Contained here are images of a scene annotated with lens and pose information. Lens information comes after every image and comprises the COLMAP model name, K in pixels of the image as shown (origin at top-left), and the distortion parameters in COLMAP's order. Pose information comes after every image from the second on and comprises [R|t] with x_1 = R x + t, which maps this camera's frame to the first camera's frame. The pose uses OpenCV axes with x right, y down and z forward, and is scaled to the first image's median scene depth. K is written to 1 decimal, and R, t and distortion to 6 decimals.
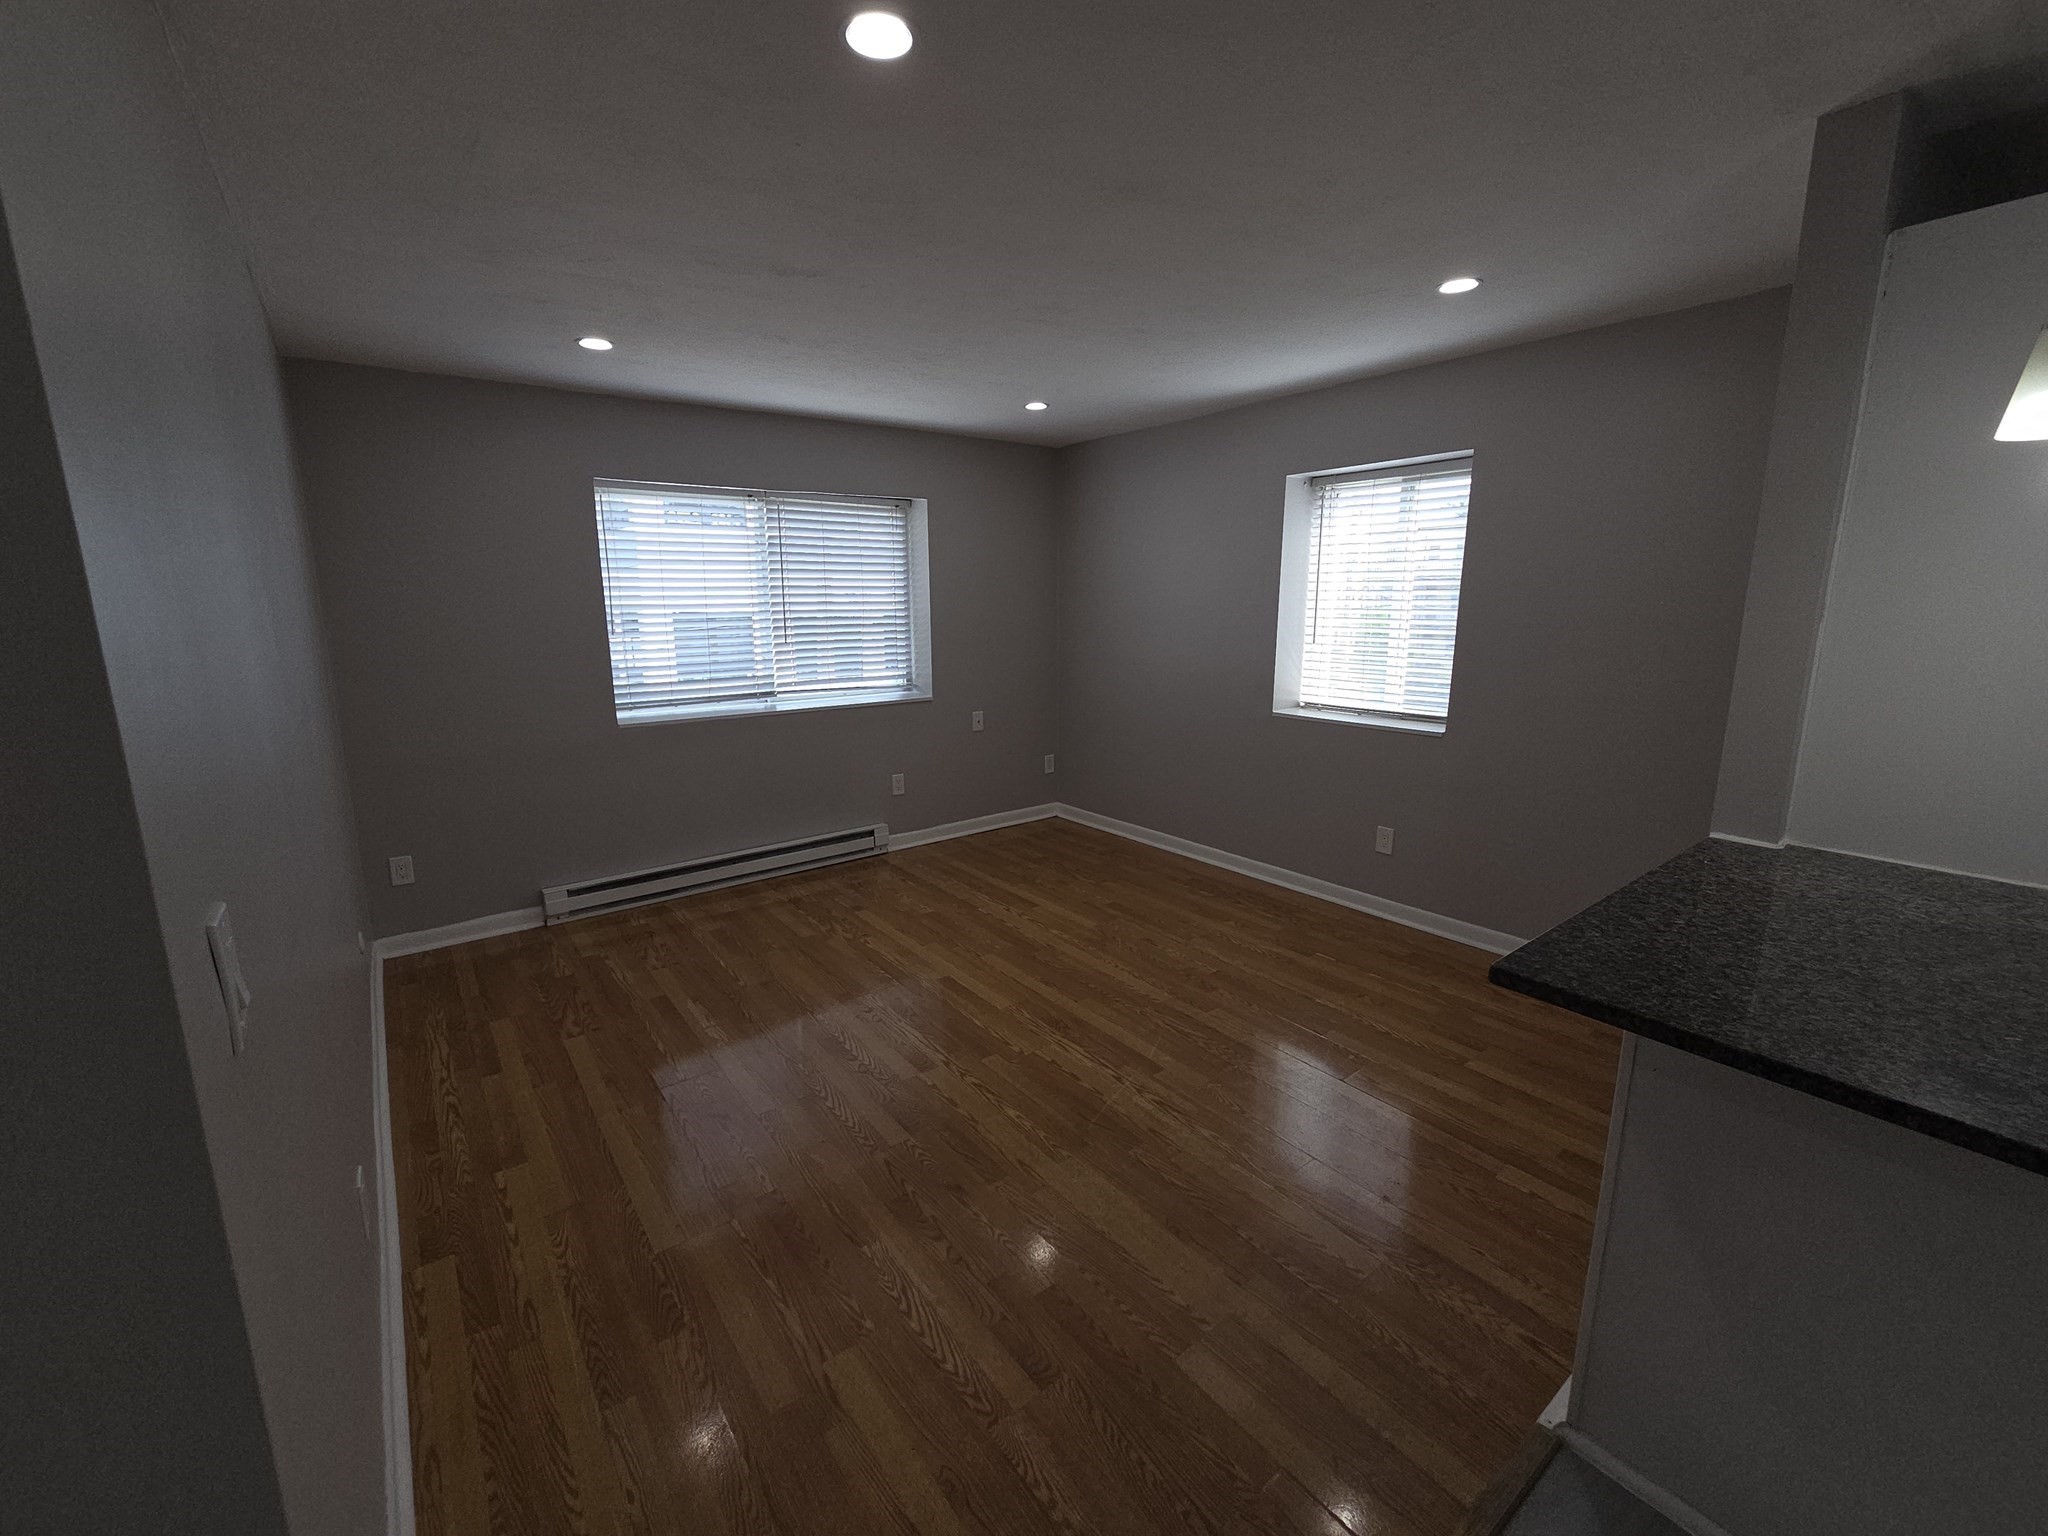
lens RADIAL K [[841.3, 0, 1010.5], [0, 841.3, 763.4], [0, 0, 1]] dist [0.006512, -0.002216]
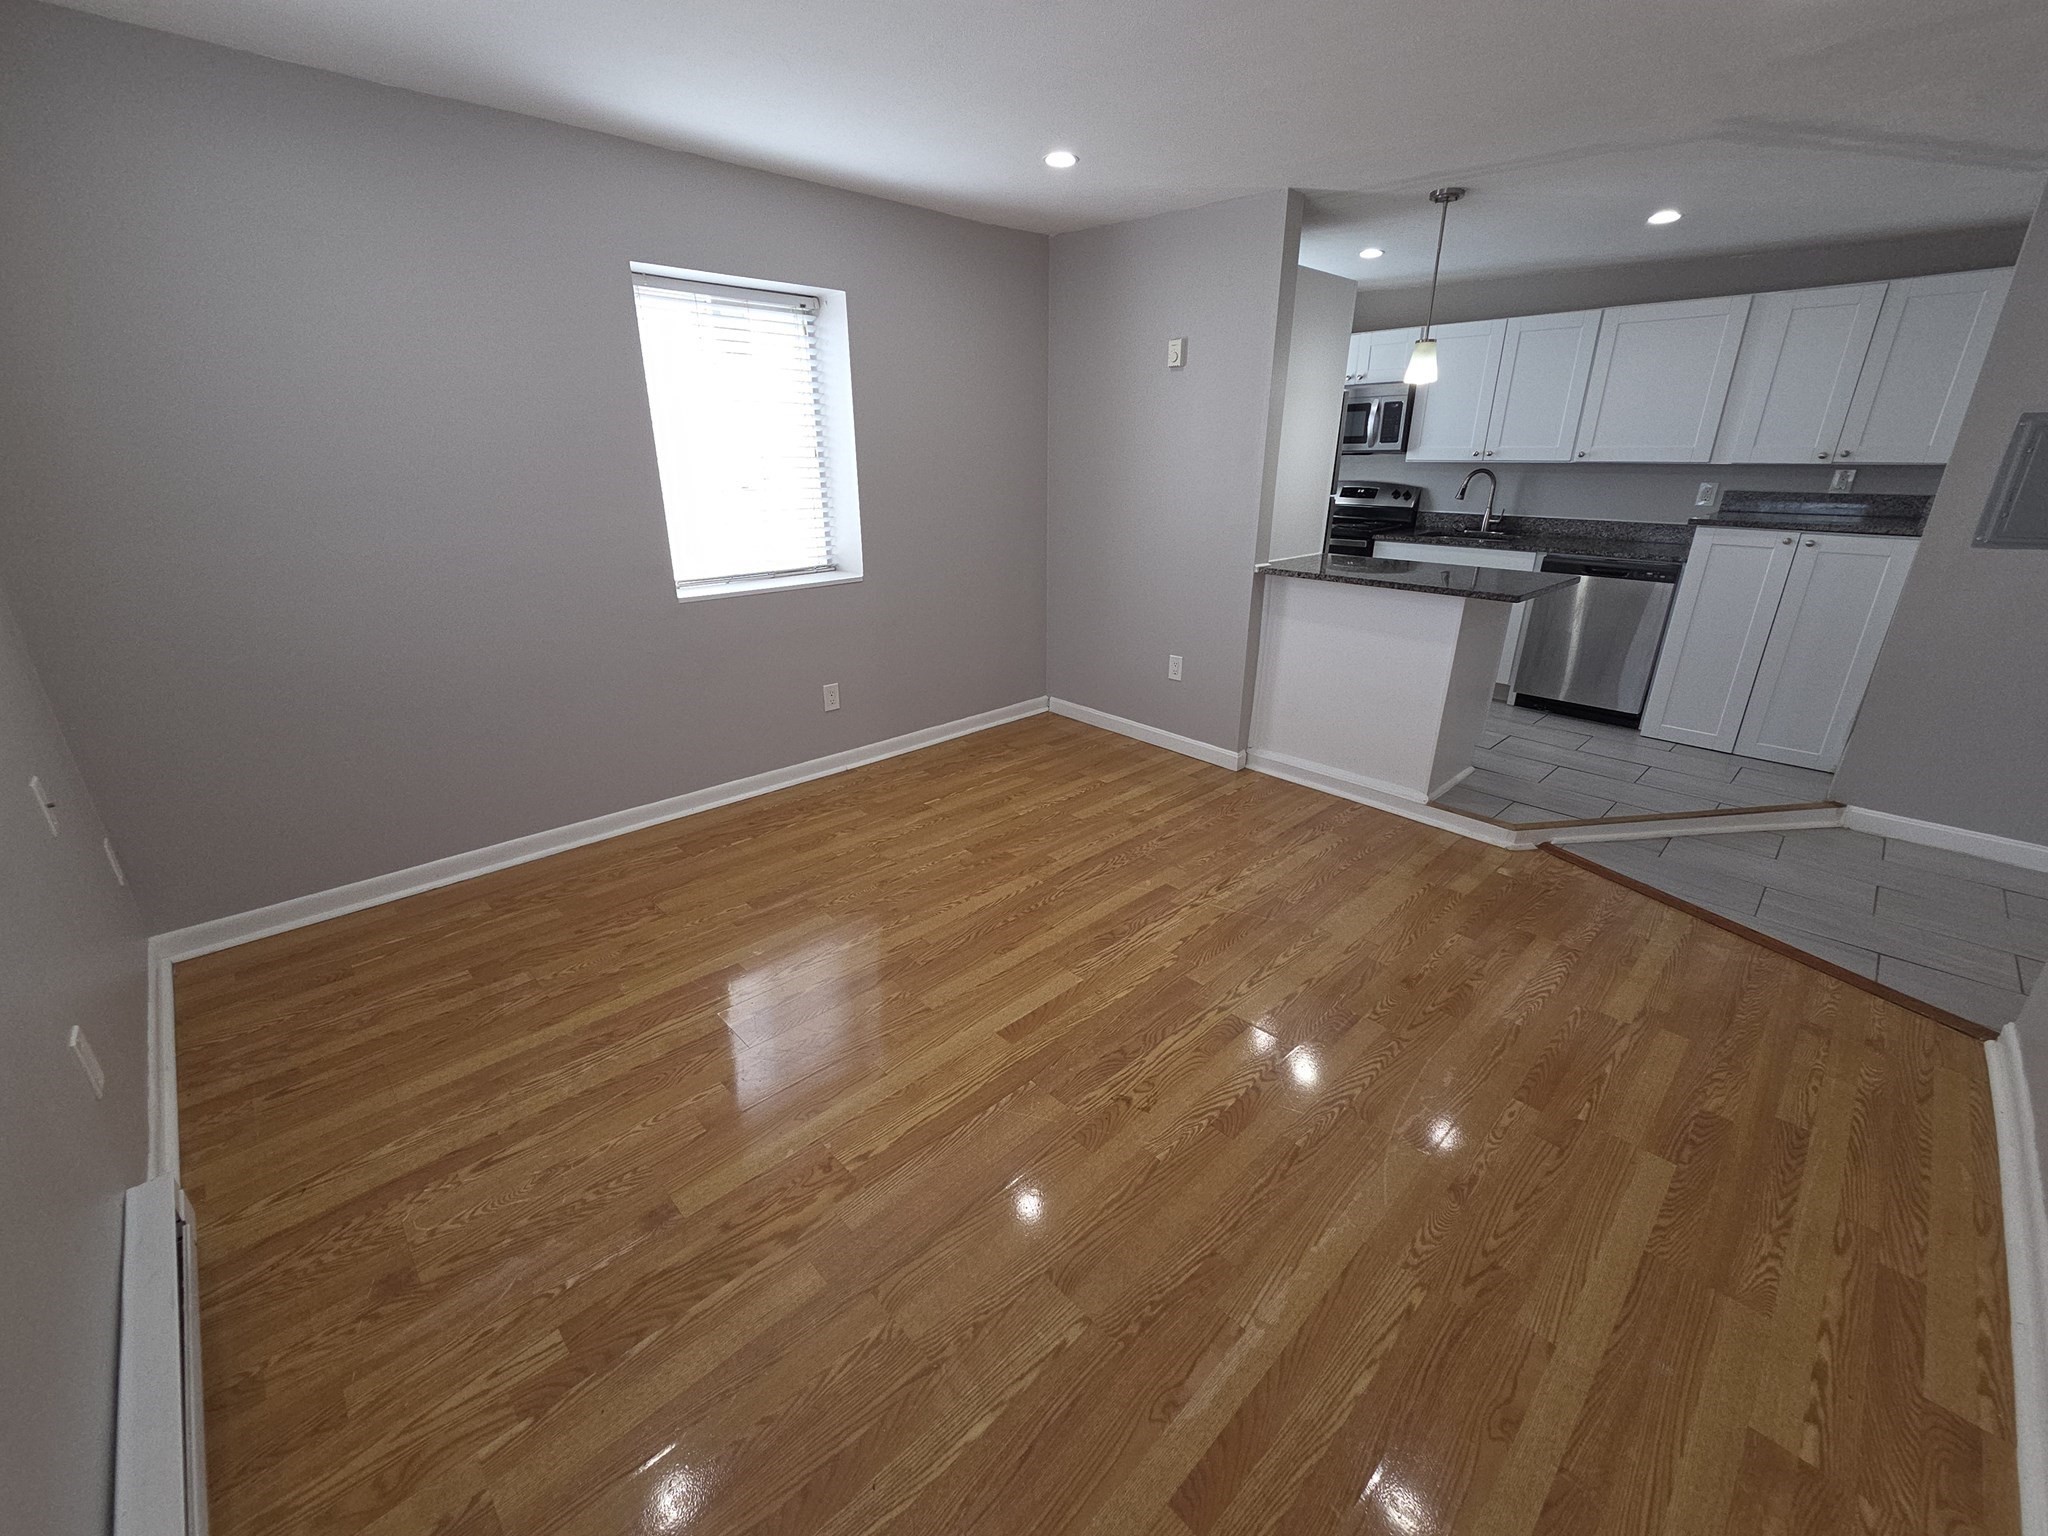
lens RADIAL K [[841.3, 0, 1005.7], [0, 841.3, 761.3], [0, 0, 1]] dist [0.006512, -0.002216]
pose [[-0.114035, -0.334497, 0.935472, -0.744391], [0.197522, 0.915183, 0.351320, -0.206217], [-0.973643, 0.224839, -0.038293, 1.167298]]
